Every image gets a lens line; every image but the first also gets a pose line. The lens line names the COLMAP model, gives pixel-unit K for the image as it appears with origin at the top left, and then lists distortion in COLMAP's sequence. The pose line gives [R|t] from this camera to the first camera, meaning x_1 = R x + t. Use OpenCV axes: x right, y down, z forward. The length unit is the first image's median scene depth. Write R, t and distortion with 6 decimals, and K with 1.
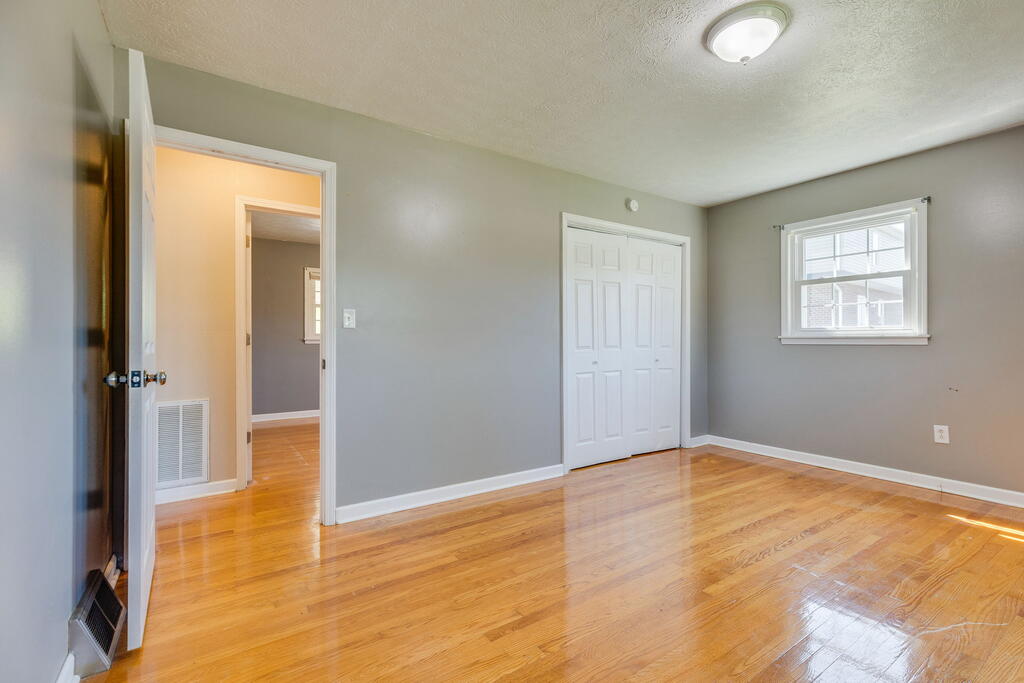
lens RADIAL K [[462.4, 0, 521.2], [0, 462.4, 339.1], [0, 0, 1]] dist [-0.000818, -0.000153]
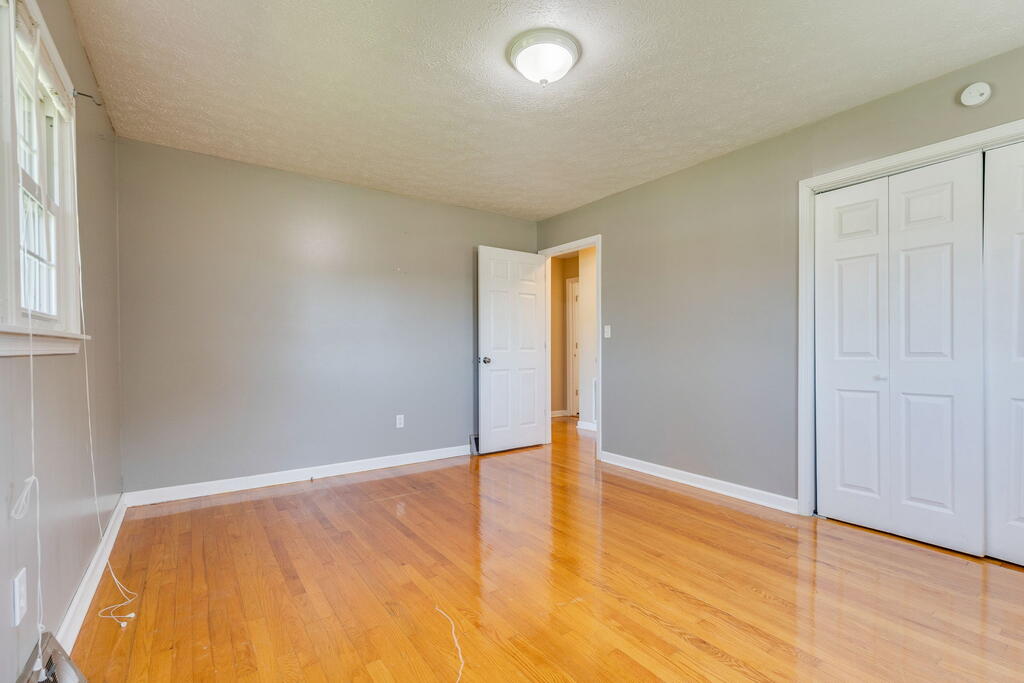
lens RADIAL K [[462.5, 0, 527.3], [0, 462.5, 346.0], [0, 0, 1]] dist [0.001110, -0.000188]
pose [[0.029394, -0.003957, -0.999560, 1.033572], [0.008438, 0.999958, -0.003711, 0.005825], [0.999532, -0.008325, 0.029427, 0.612329]]
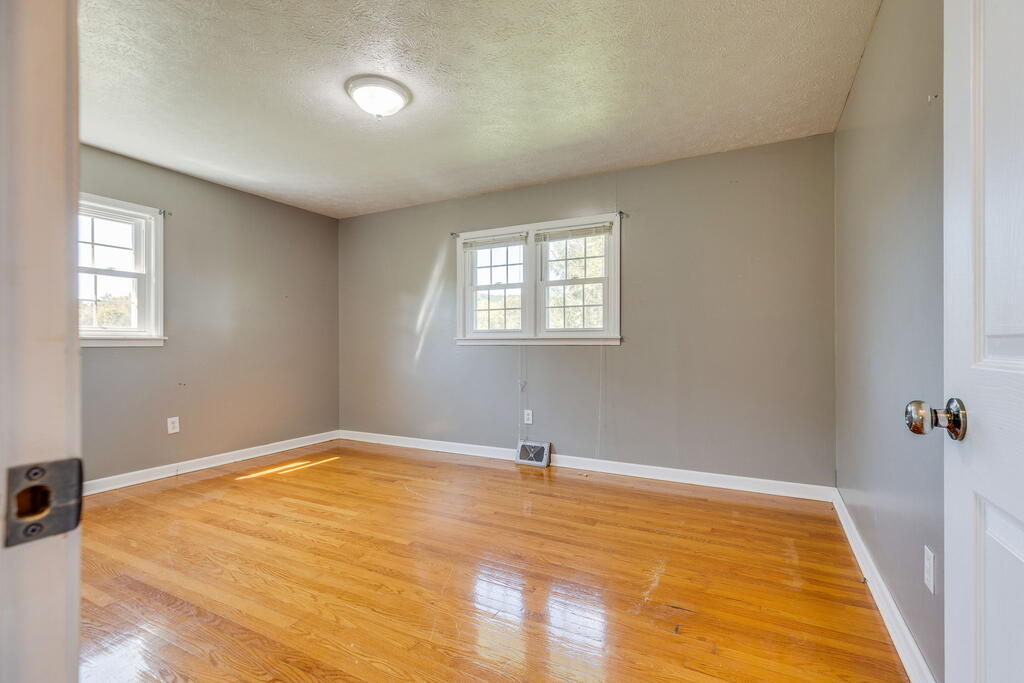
lens RADIAL K [[462.5, 0, 527.3], [0, 462.5, 346.0], [0, 0, 1]] dist [0.001110, -0.000188]
pose [[-0.474092, -0.003744, 0.880467, -0.527160], [-0.002253, 0.999993, 0.003039, 0.006708], [-0.880472, -0.000543, -0.474097, 0.818144]]
